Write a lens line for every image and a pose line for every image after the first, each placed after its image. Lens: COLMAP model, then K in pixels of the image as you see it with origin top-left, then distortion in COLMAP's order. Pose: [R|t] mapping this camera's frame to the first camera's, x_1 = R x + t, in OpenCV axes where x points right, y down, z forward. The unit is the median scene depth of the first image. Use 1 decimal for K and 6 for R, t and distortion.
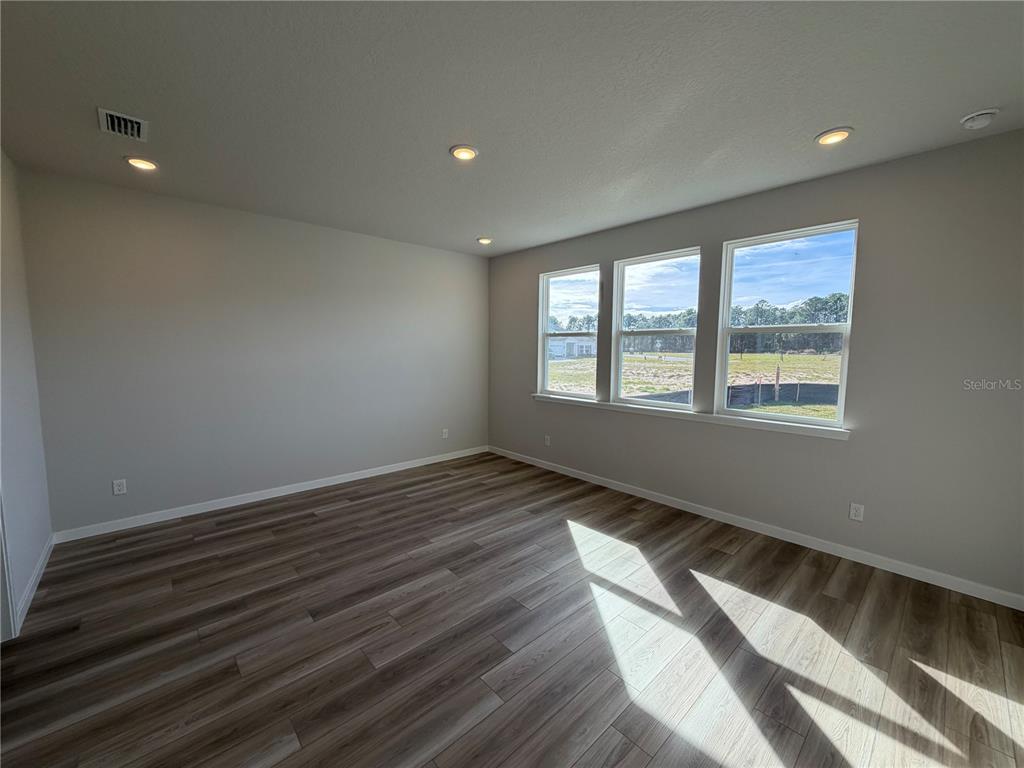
lens RADIAL K [[408.6, 0, 508.8], [0, 408.6, 385.5], [0, 0, 1]] dist [0.000605, 0.000307]
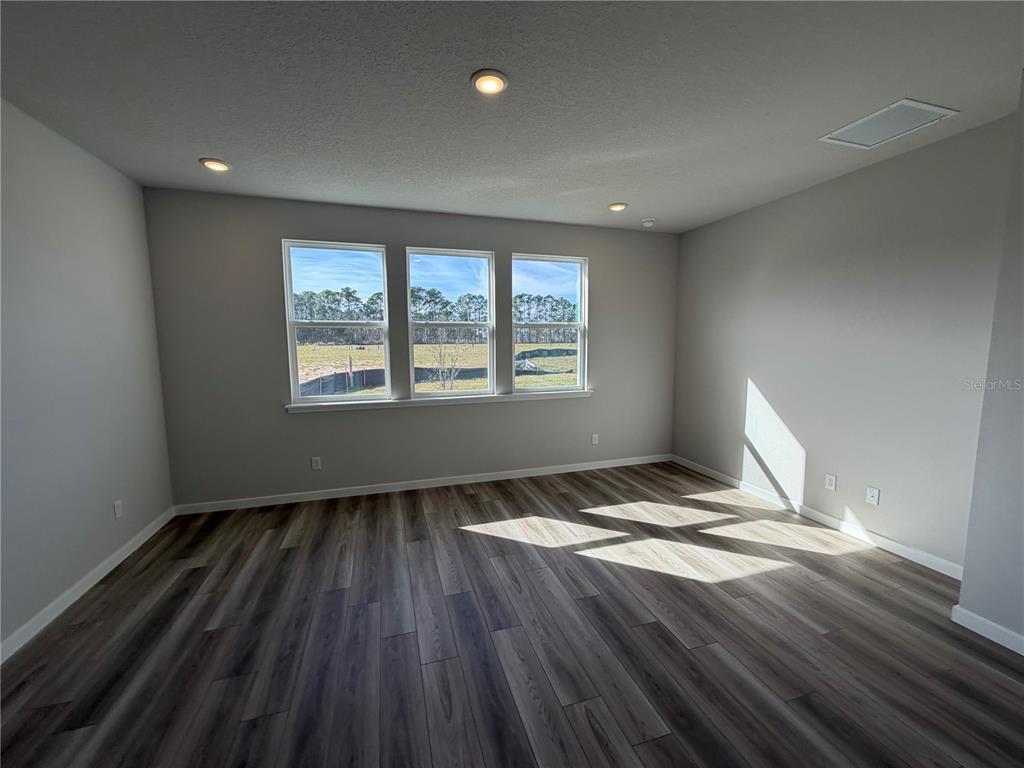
lens RADIAL K [[408.6, 0, 508.8], [0, 408.6, 385.5], [0, 0, 1]] dist [0.000605, 0.000307]
pose [[0.426037, -0.109239, 0.898087, -0.630289], [0.091618, 0.992790, 0.077296, -0.052614], [-0.900055, 0.049350, 0.432973, 0.505962]]
